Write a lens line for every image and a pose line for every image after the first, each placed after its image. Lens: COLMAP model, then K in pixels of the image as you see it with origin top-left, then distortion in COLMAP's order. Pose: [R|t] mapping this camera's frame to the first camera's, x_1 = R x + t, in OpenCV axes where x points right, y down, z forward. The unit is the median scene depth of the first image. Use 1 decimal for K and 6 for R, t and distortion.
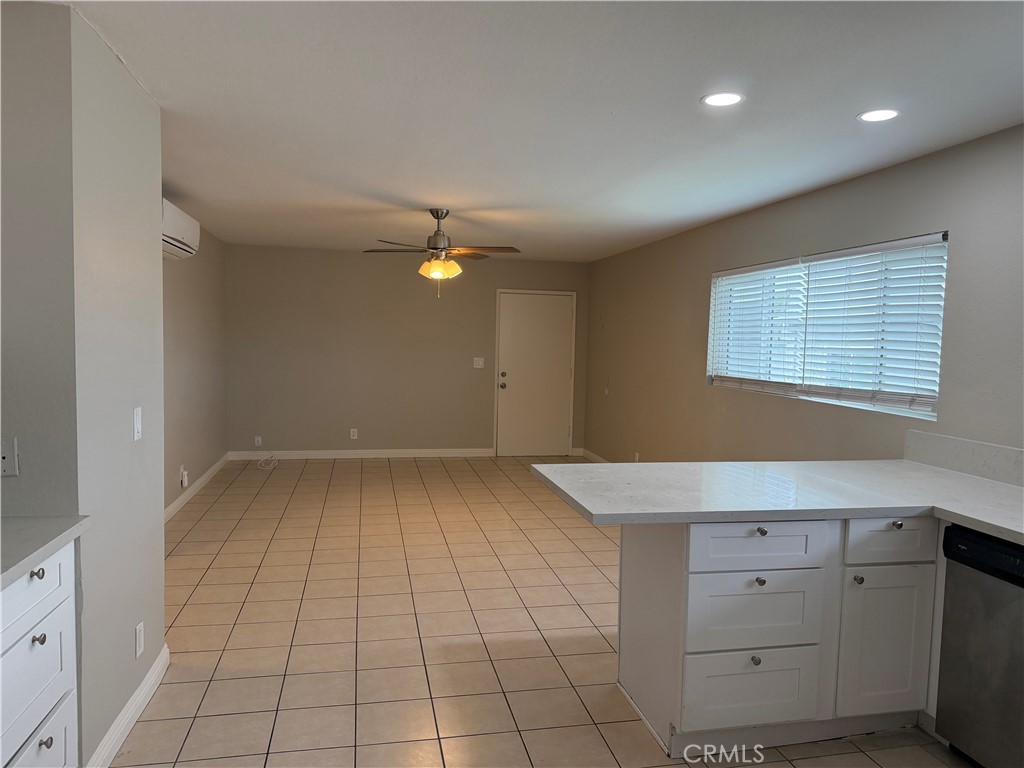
lens RADIAL K [[719.4, 0, 512.0], [0, 719.4, 384.0], [0, 0, 1]] dist [0.185499, -0.278570]
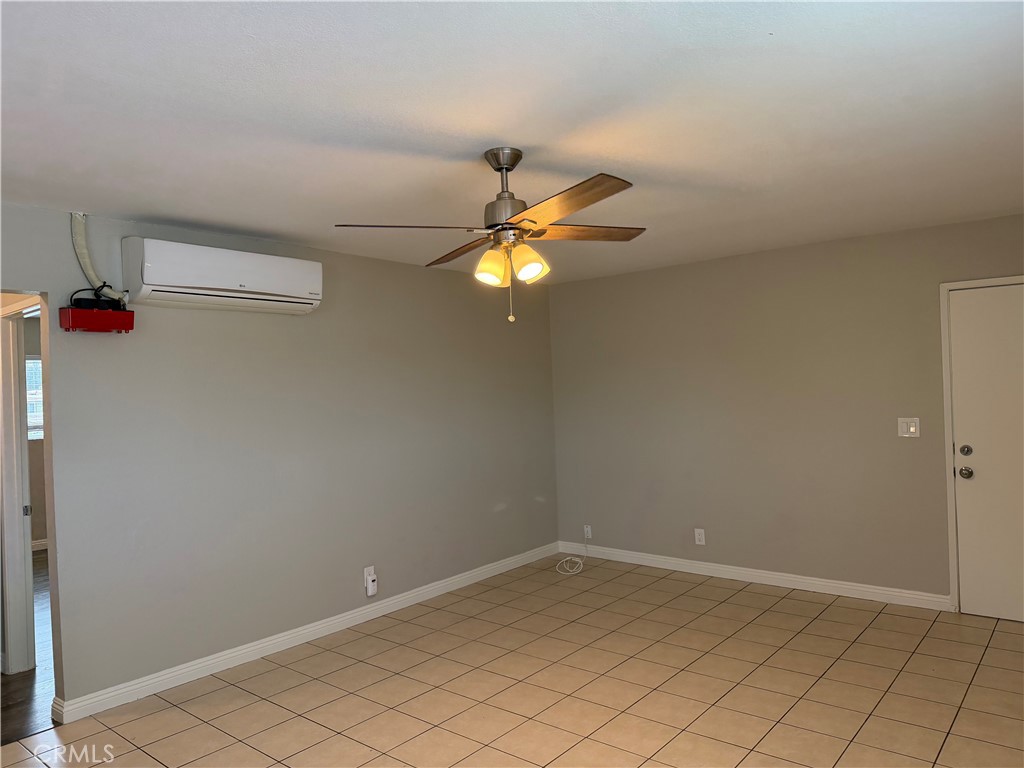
lens RADIAL K [[719.4, 0, 512.0], [0, 719.4, 384.0], [0, 0, 1]] dist [0.185499, -0.278570]
pose [[0.627444, -0.051369, -0.776966, 0.203168], [-0.001575, 0.997736, -0.067237, -0.025374], [0.778660, 0.043411, 0.625942, 0.453652]]
